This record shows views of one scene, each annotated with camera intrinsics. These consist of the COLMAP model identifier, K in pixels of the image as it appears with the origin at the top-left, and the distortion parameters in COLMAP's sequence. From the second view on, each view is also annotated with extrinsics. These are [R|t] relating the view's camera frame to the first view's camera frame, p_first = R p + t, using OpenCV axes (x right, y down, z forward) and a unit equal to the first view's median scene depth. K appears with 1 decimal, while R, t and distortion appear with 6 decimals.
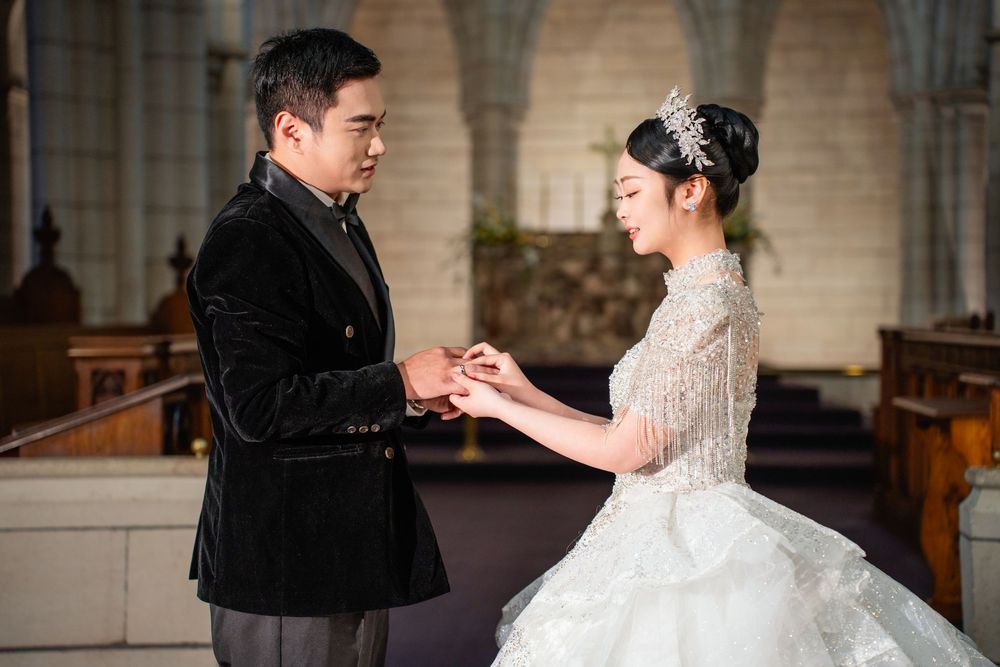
lens RADIAL K [[2096.9, 0, 500.0], [0, 2096.9, 333.5], [0, 0, 1]] dist [0.618907, -0.411105]
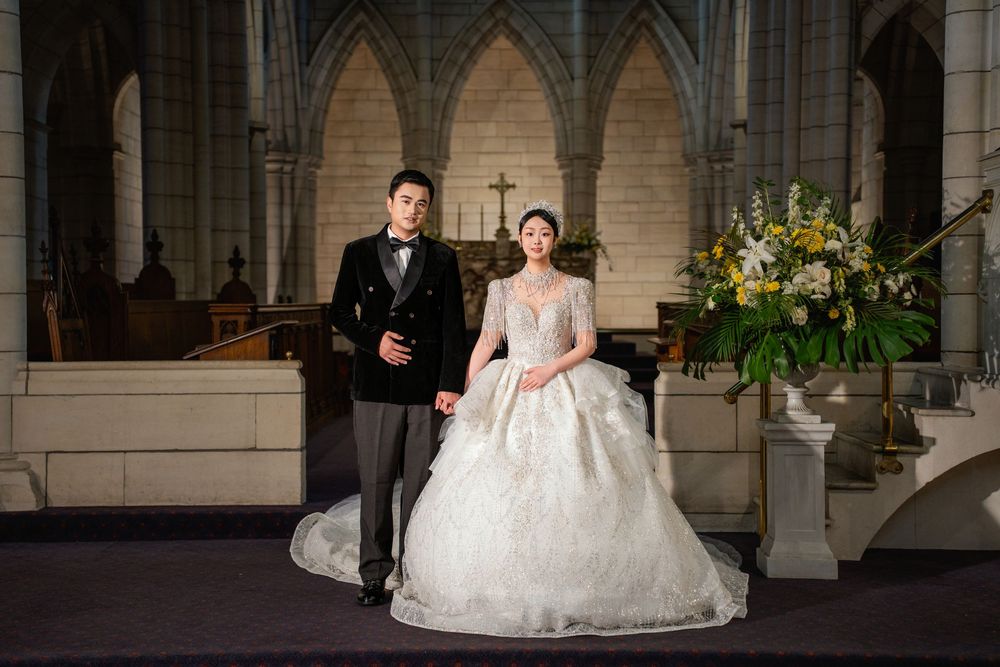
lens RADIAL K [[1735.0, 0, 500.0], [0, 1735.0, 333.5], [0, 0, 1]] dist [0.450609, 0.018302]
pose [[0.999016, -0.000229, 0.044346, -0.006581], [-0.000134, 0.999967, 0.008181, 0.009360], [-0.044346, -0.008179, 0.998983, -0.339305]]
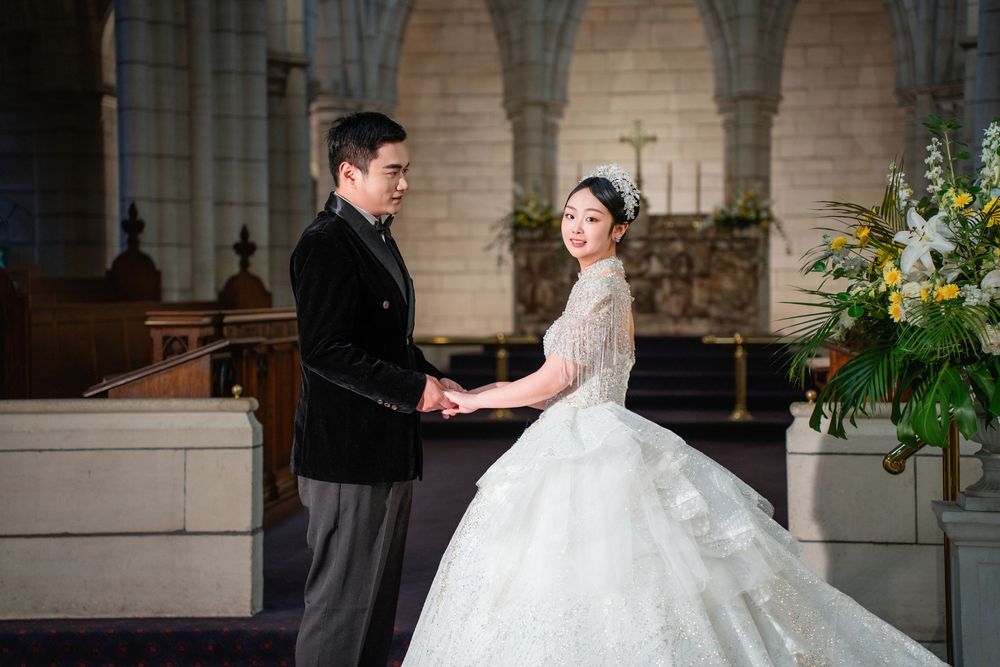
lens RADIAL K [[2176.0, 0, 507.3], [0, 2176.0, 328.9], [0, 0, 1]] dist [0.703164, -0.094346]
pose [[0.999010, -0.001193, -0.044461, 0.047478], [0.001579, 0.999961, 0.008650, 0.000773], [0.044449, -0.008712, 0.998974, -0.202866]]
